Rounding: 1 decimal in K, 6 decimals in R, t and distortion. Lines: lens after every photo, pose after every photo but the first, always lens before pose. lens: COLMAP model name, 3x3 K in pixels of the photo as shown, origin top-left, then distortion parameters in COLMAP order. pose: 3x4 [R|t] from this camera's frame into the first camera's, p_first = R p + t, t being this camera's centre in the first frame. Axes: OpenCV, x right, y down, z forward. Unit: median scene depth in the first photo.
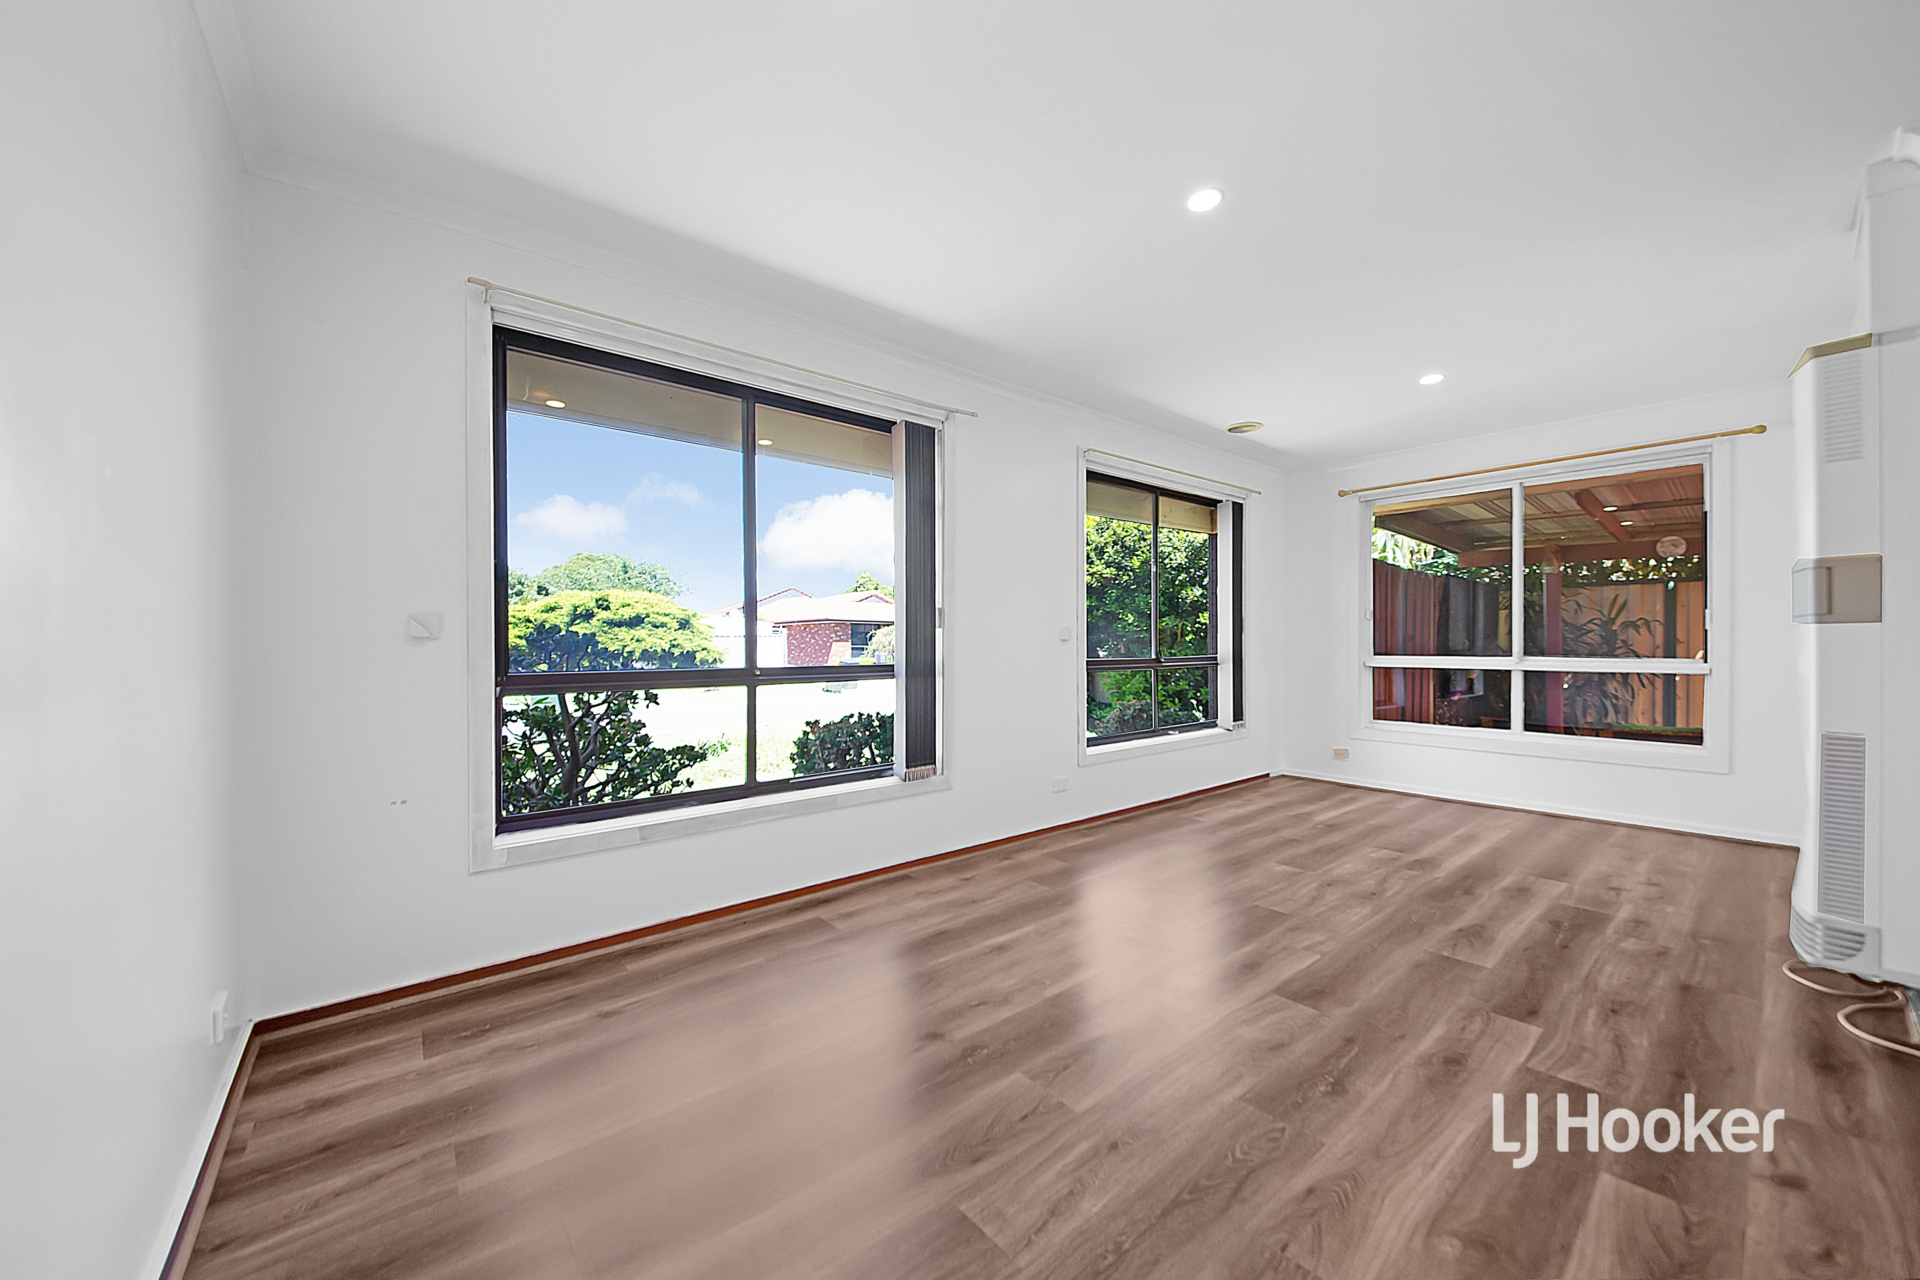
lens RADIAL K [[690.1, 0, 972.6], [0, 690.1, 641.9], [0, 0, 1]] dist [0.011690, -0.000940]
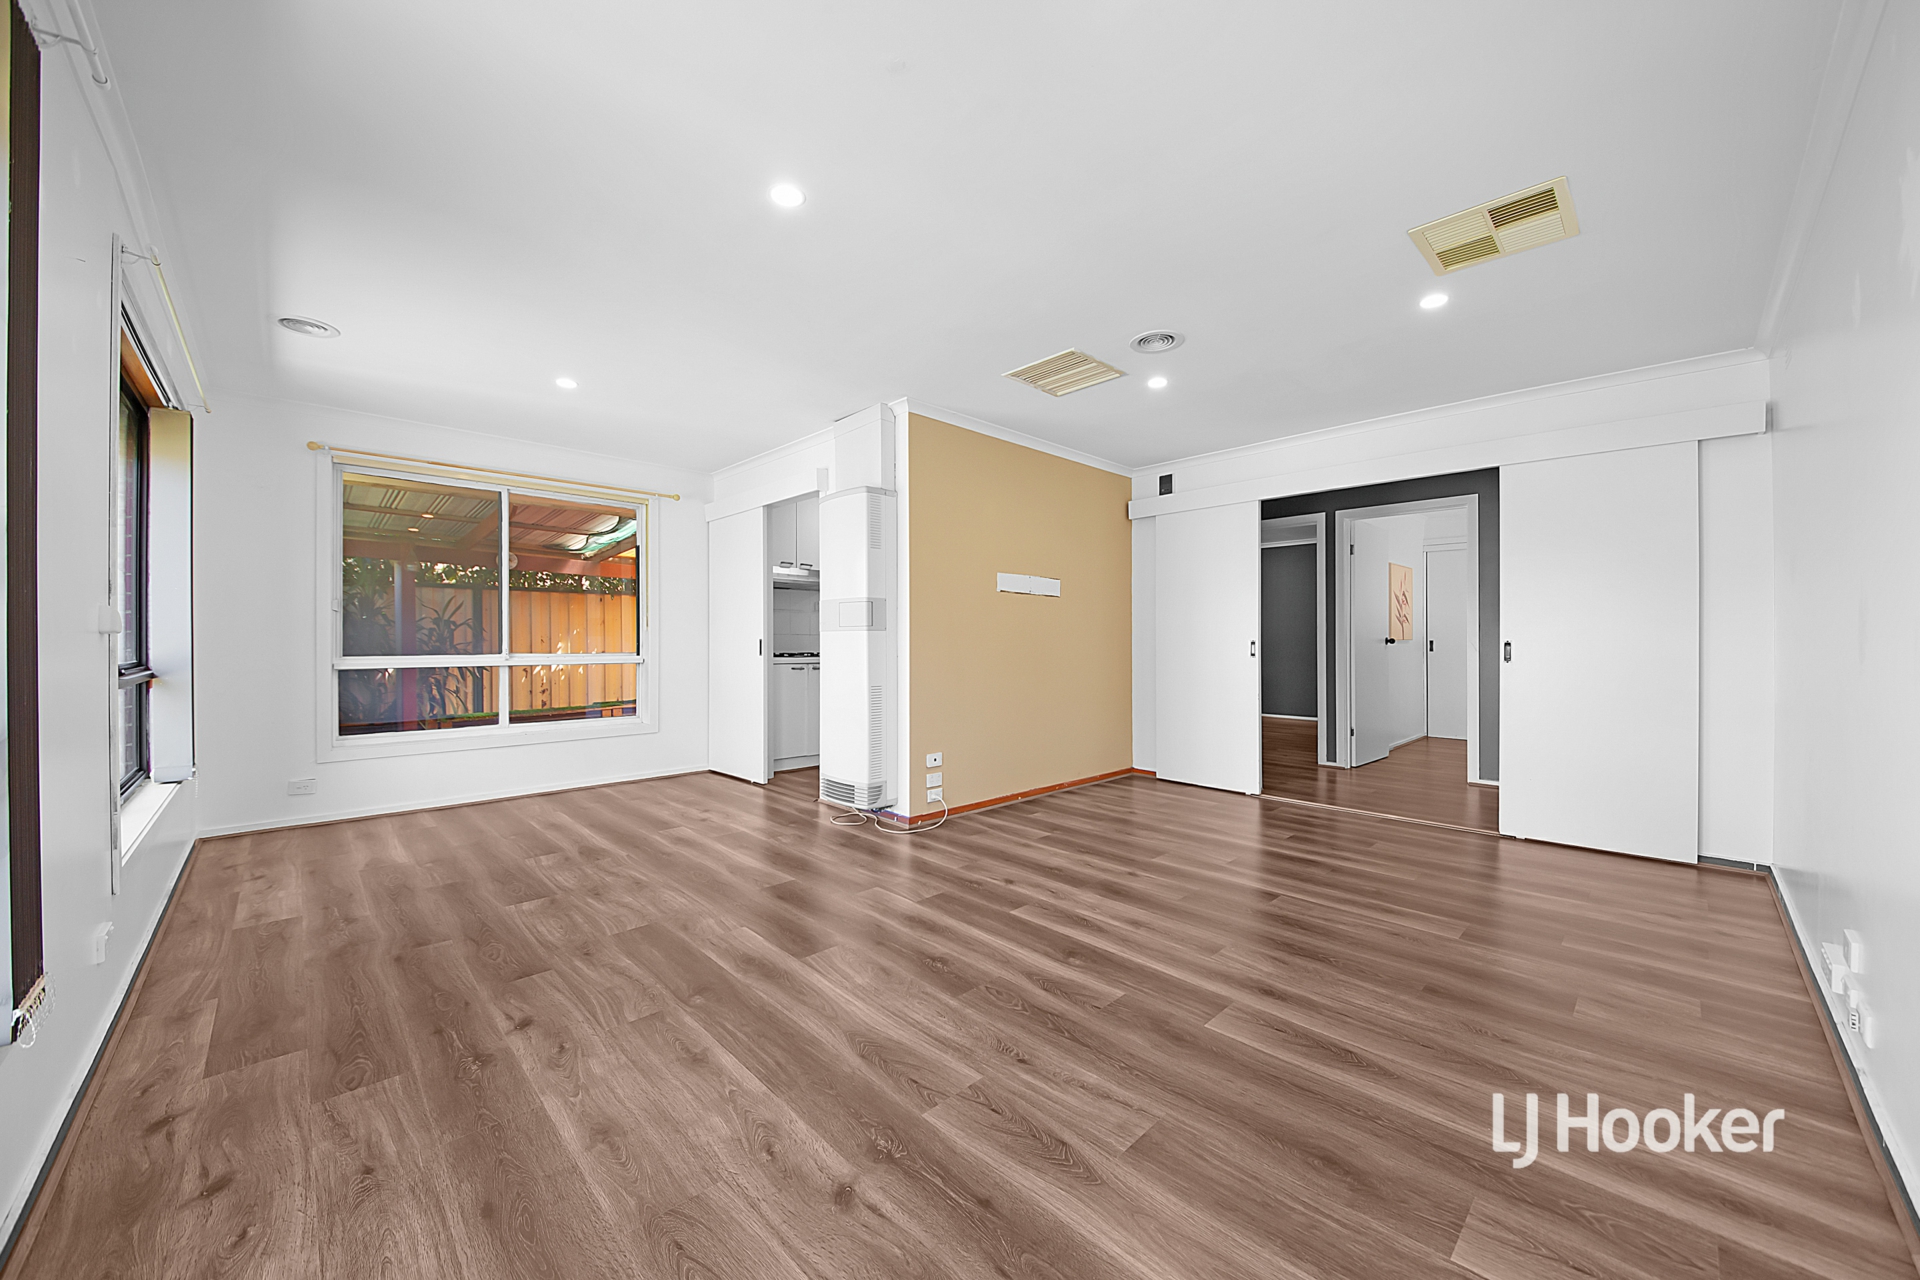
lens RADIAL K [[690.1, 0, 961.6], [0, 690.1, 644.8], [0, 0, 1]] dist [0.011690, -0.000940]
pose [[-0.044580, -0.006111, 0.998987, -0.393802], [-0.001406, 0.999981, 0.006055, -0.000029], [-0.999005, -0.001135, -0.044588, 0.464928]]
